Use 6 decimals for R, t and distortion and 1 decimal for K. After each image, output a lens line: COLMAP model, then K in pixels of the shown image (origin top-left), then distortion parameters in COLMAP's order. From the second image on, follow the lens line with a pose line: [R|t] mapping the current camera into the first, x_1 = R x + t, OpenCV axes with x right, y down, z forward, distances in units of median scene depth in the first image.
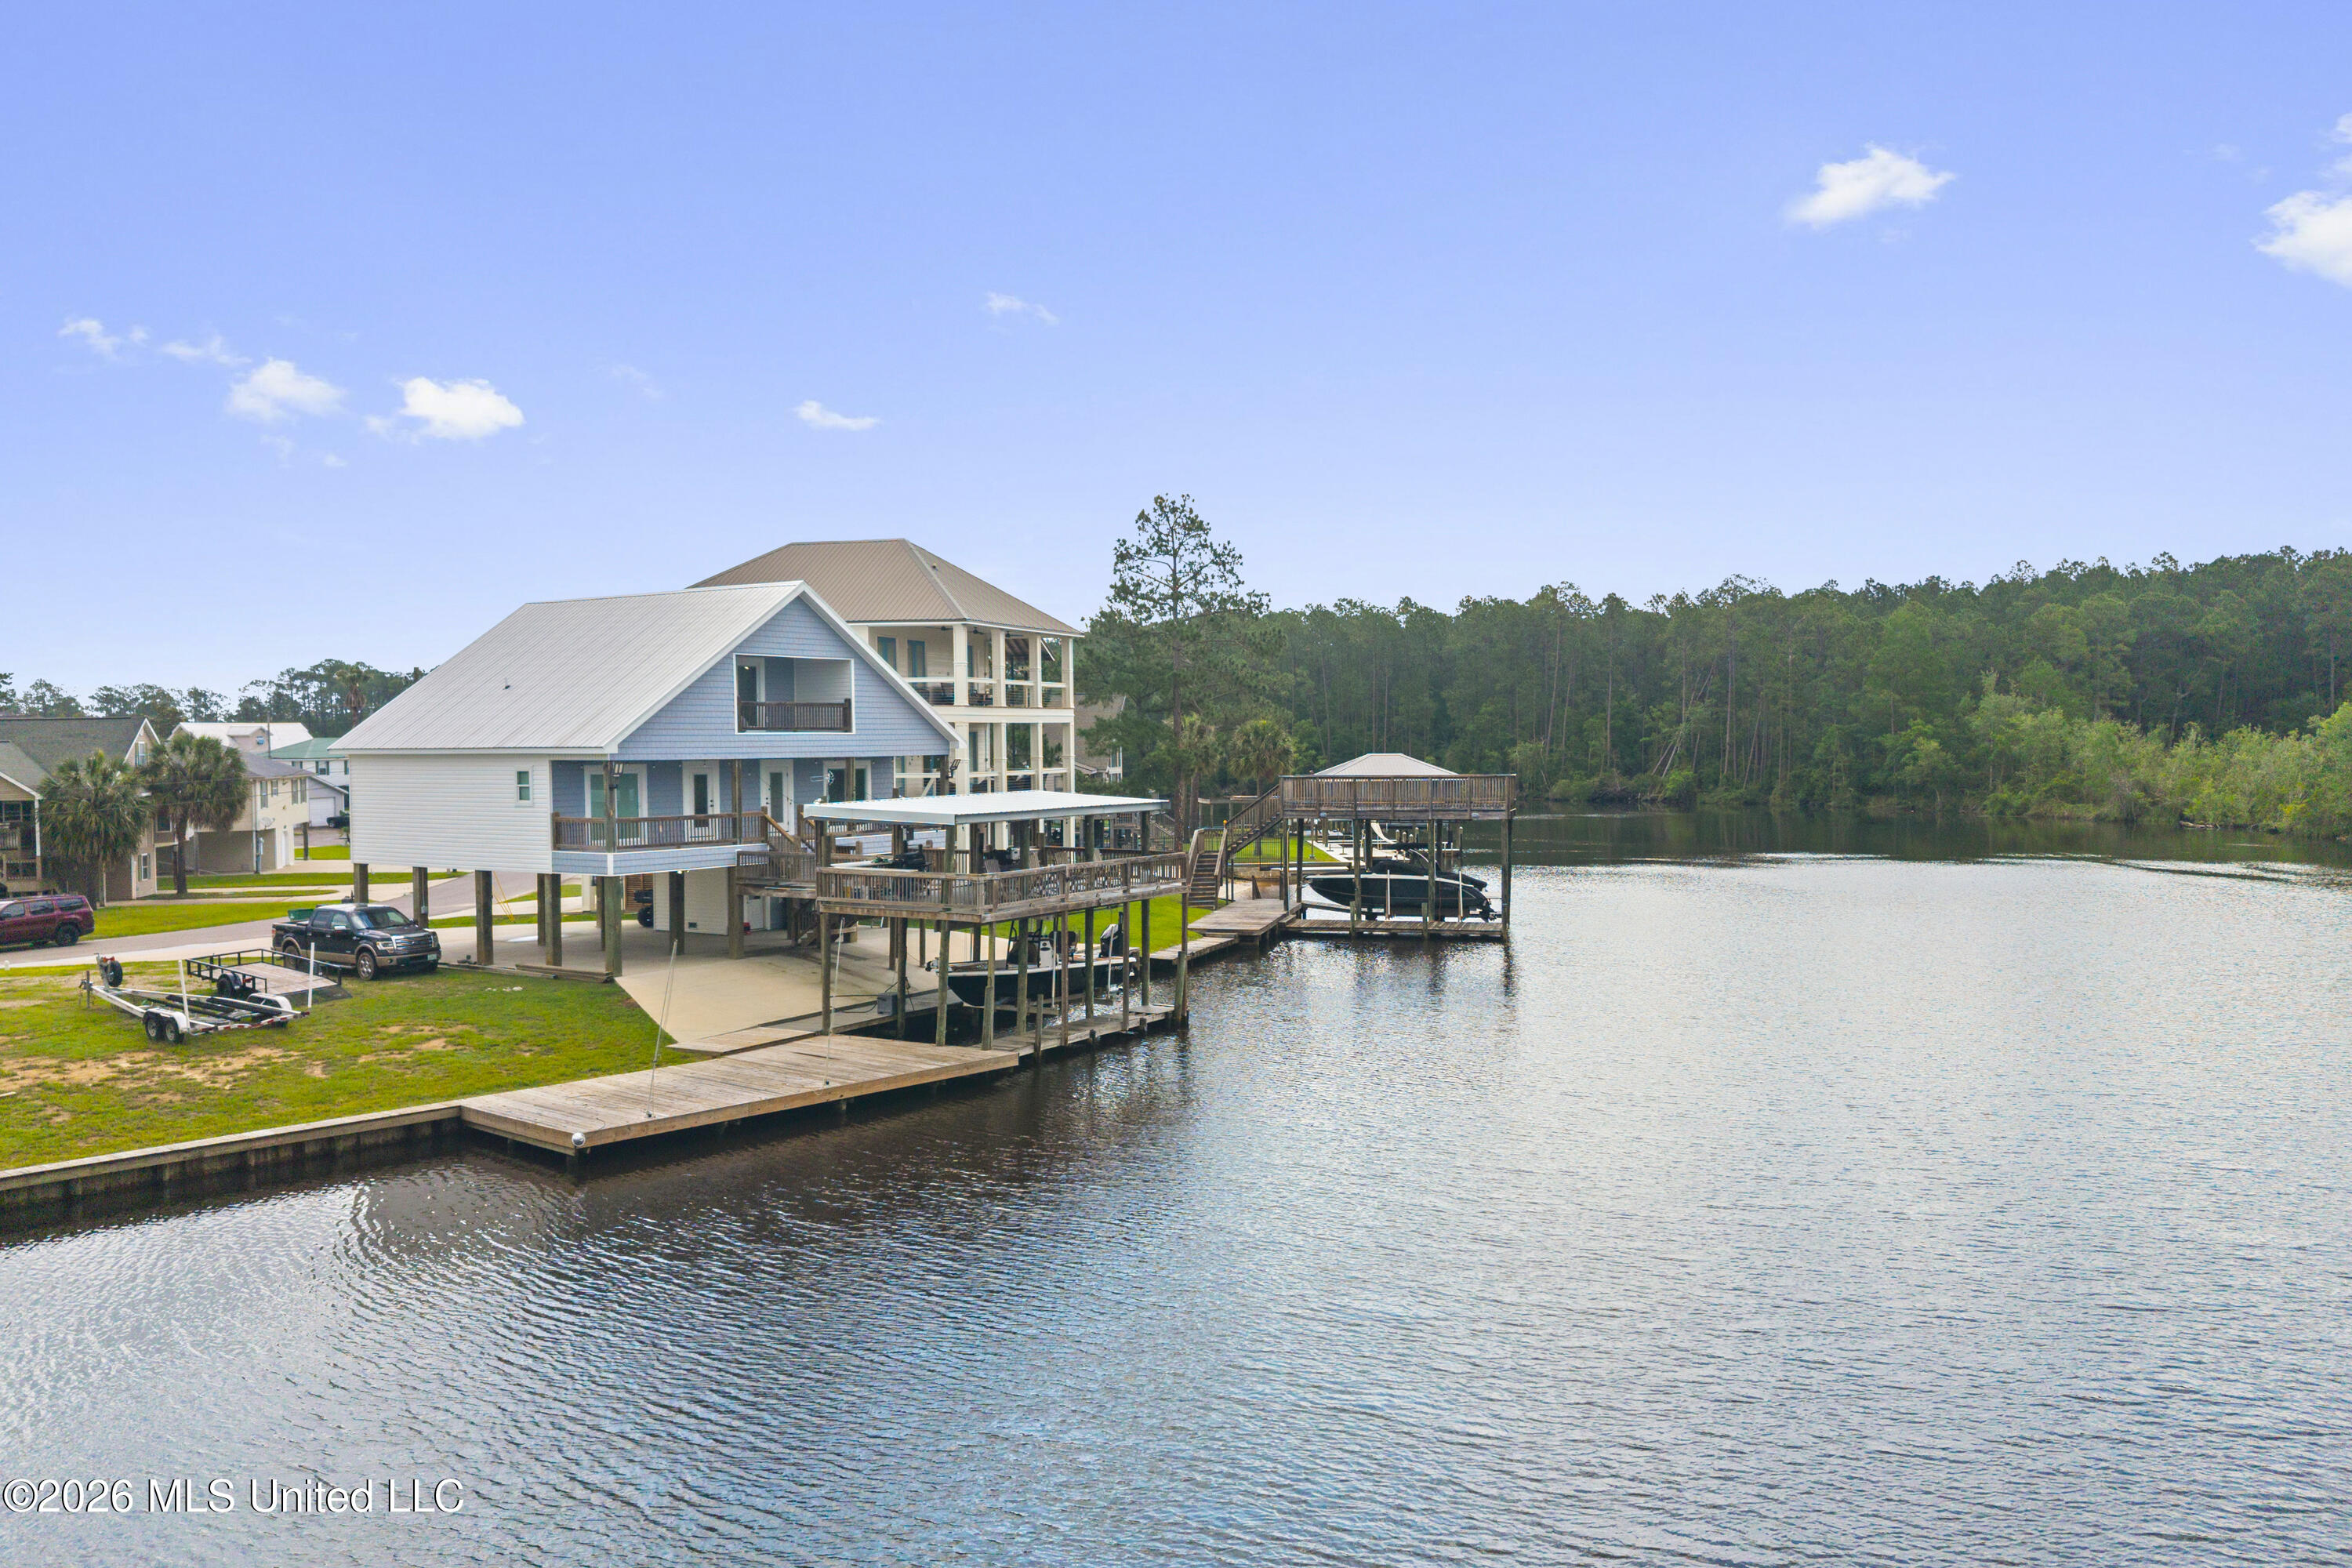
lens RADIAL K [[1870.7, 0, 1204.5], [0, 1870.7, 819.0], [0, 0, 1]] dist [0.027964, -0.044633]
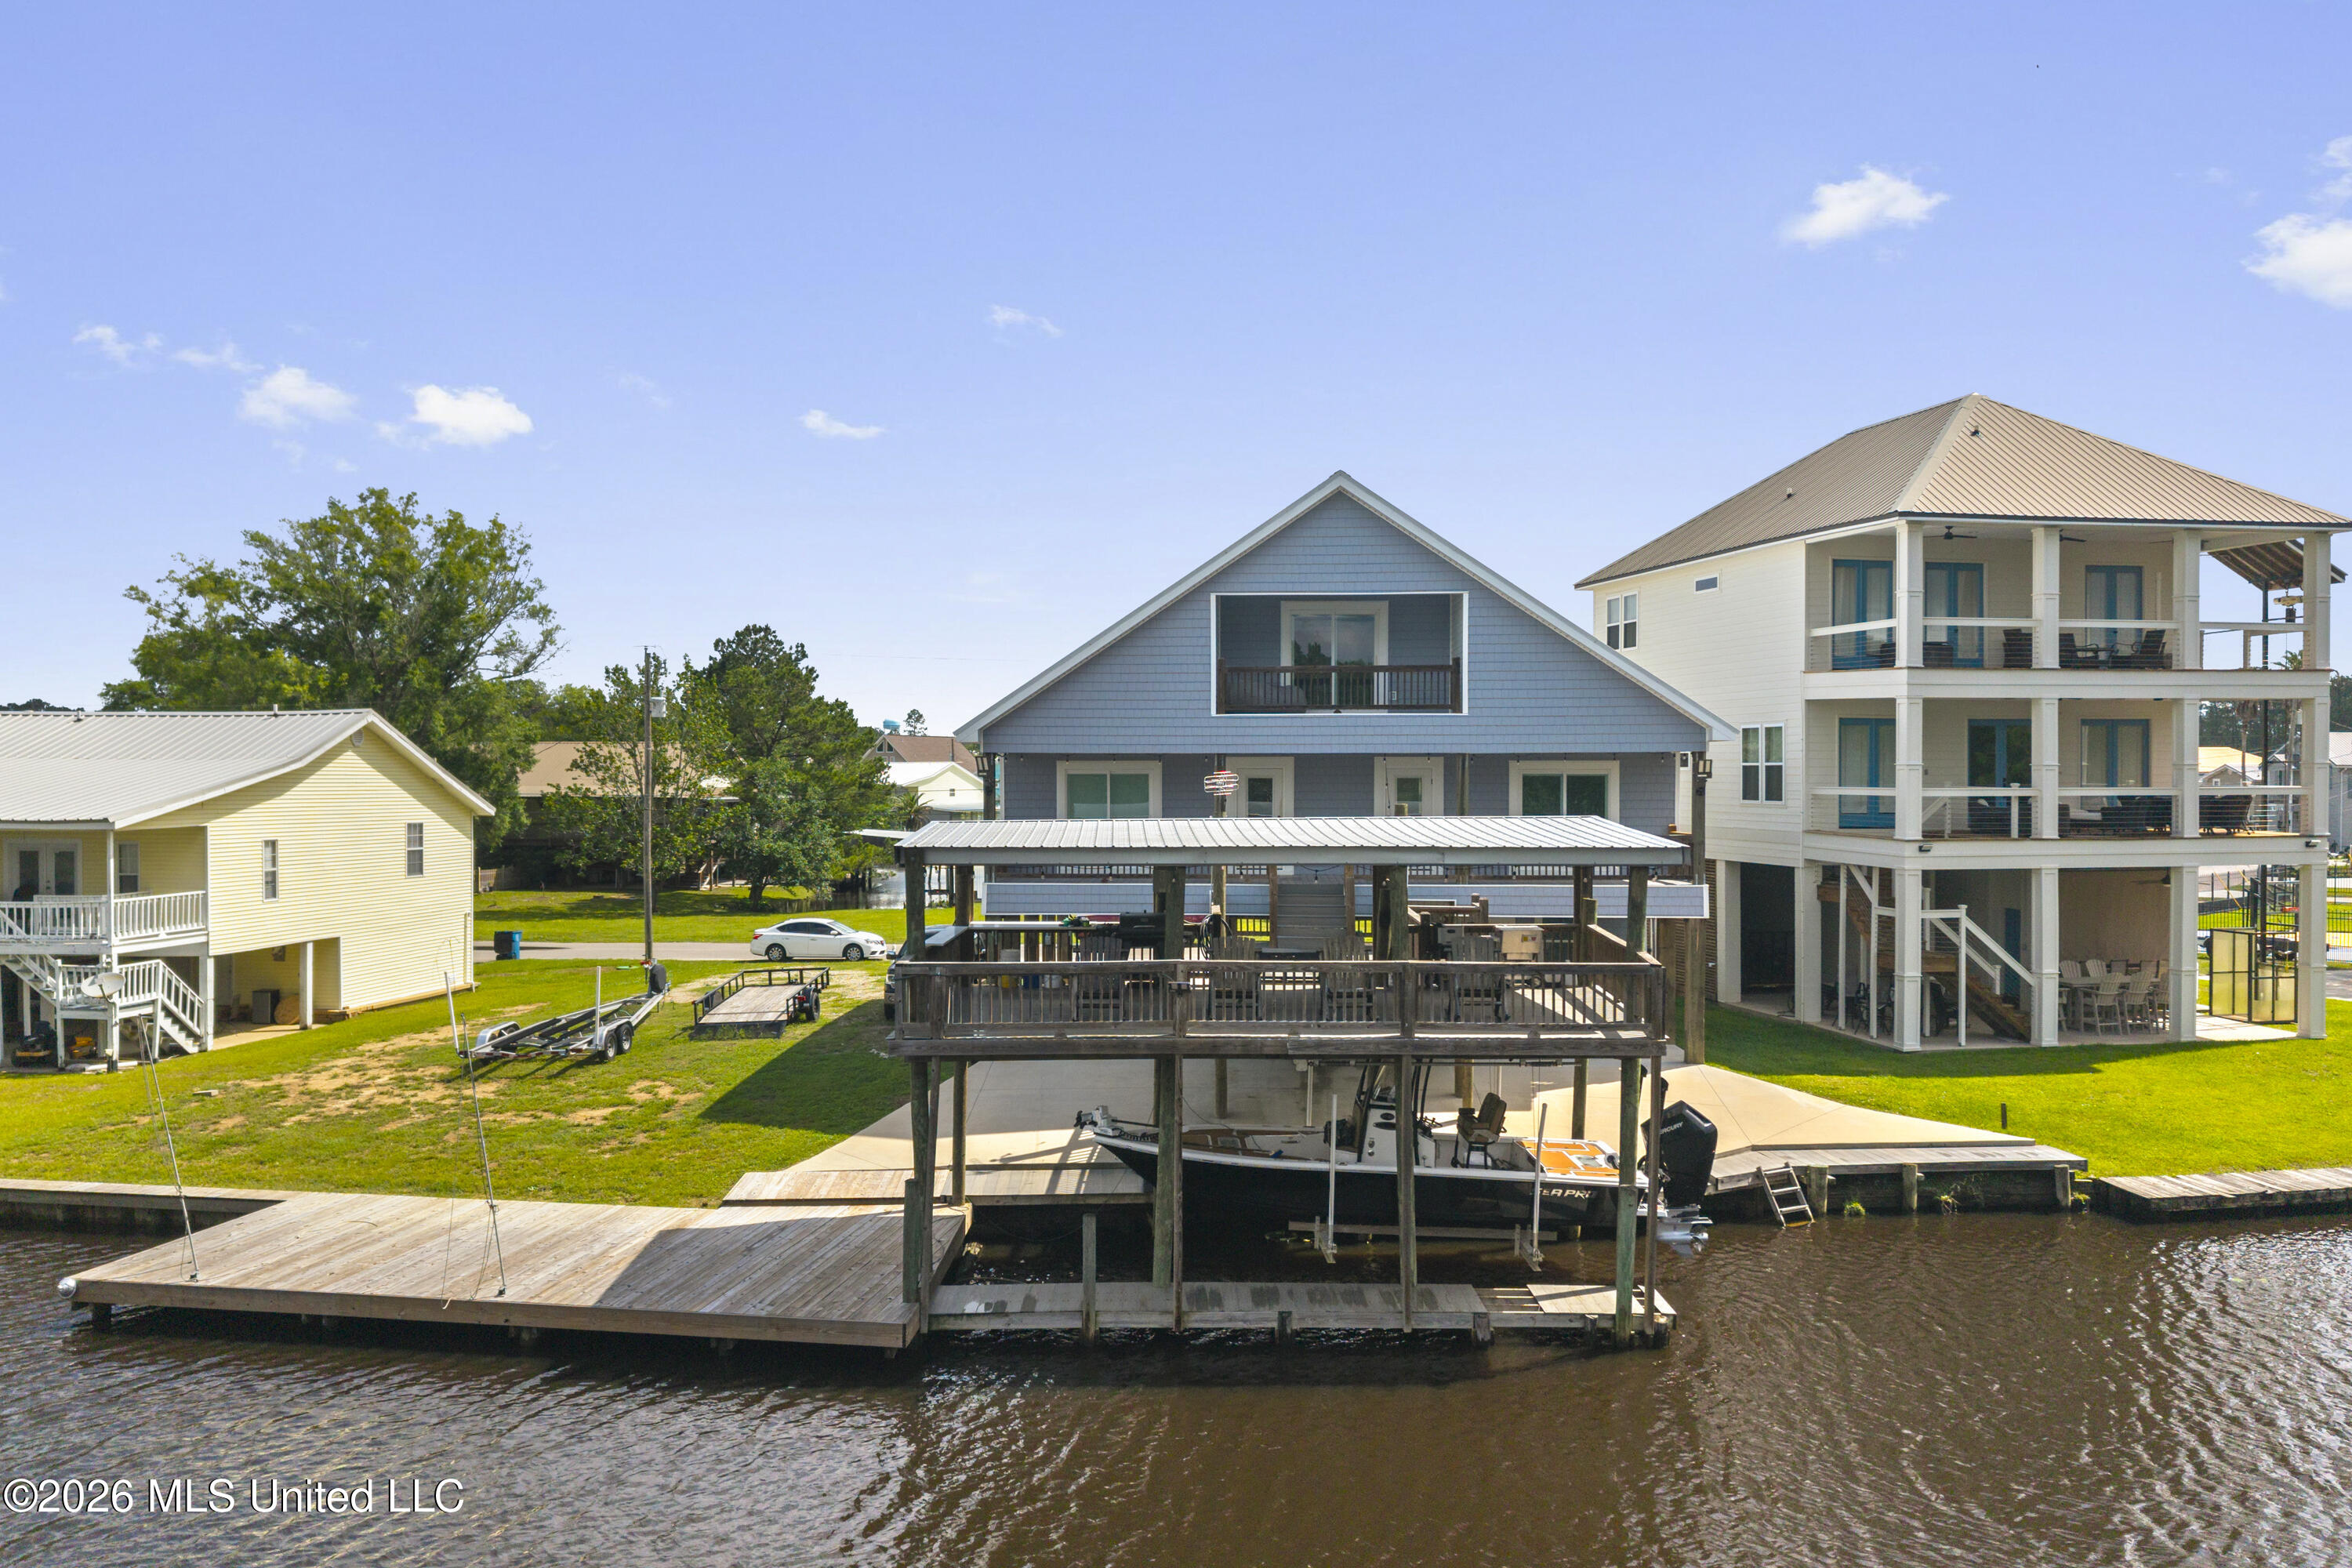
lens RADIAL K [[1870.7, 0, 1186.1], [0, 1870.7, 785.4], [0, 0, 1]] dist [0.027964, -0.044633]
pose [[0.516474, 0.015570, -0.856161, 0.309259], [-0.038998, 0.999225, -0.005354, -0.016874], [0.855414, 0.036154, 0.516681, 0.665757]]
